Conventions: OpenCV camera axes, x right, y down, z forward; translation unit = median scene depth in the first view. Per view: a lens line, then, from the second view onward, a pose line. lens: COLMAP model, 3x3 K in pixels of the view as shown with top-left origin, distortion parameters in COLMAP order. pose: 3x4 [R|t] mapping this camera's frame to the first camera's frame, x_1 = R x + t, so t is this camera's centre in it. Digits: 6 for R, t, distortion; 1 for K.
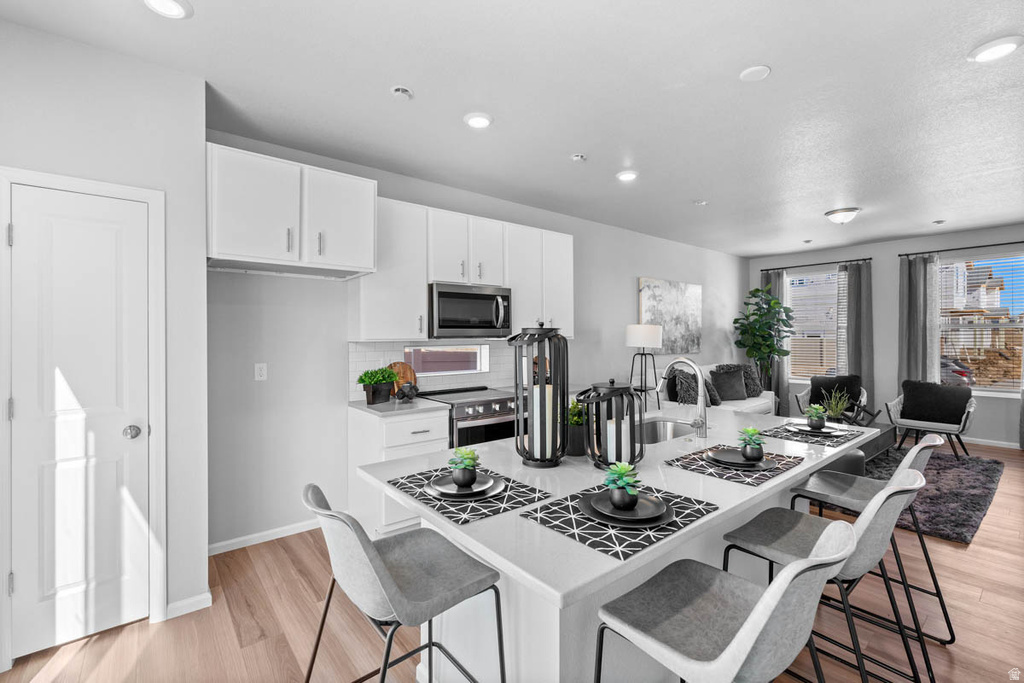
lens RADIAL K [[448.2, 0, 511.5], [0, 448.2, 340.3], [0, 0, 1]] dist [0.003595, -0.000678]
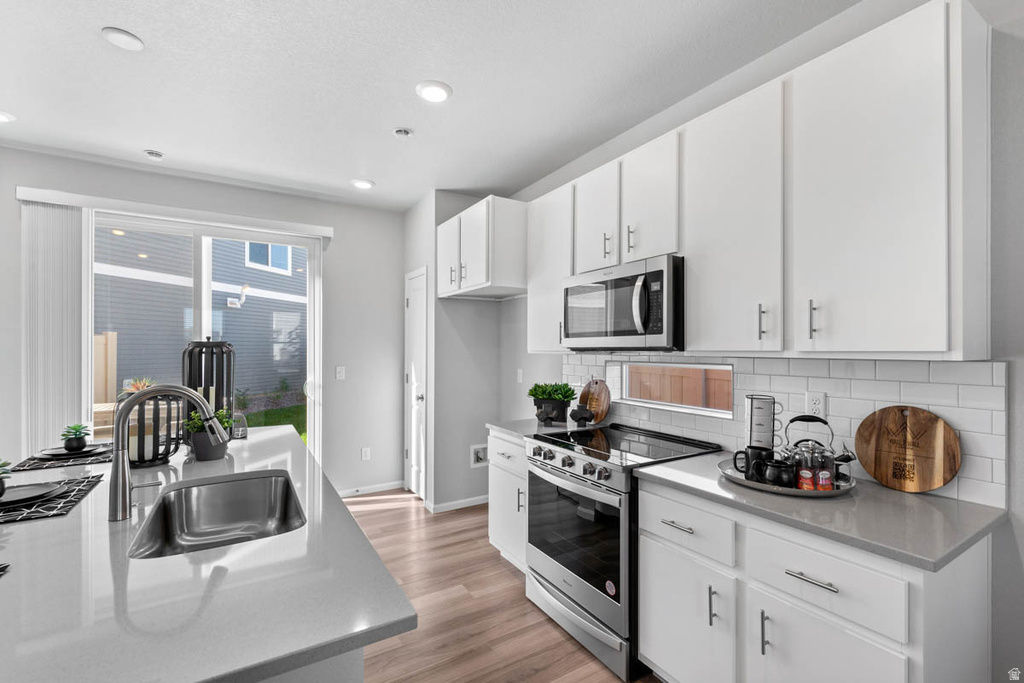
lens RADIAL K [[448.2, 0, 510.7], [0, 448.2, 349.1], [0, 0, 1]] dist [0.003595, -0.000678]
pose [[-0.140934, 0.007024, -0.989994, 0.310222], [-0.009763, 0.999916, 0.008484, -0.007124], [0.989971, 0.010861, -0.140854, 0.529387]]
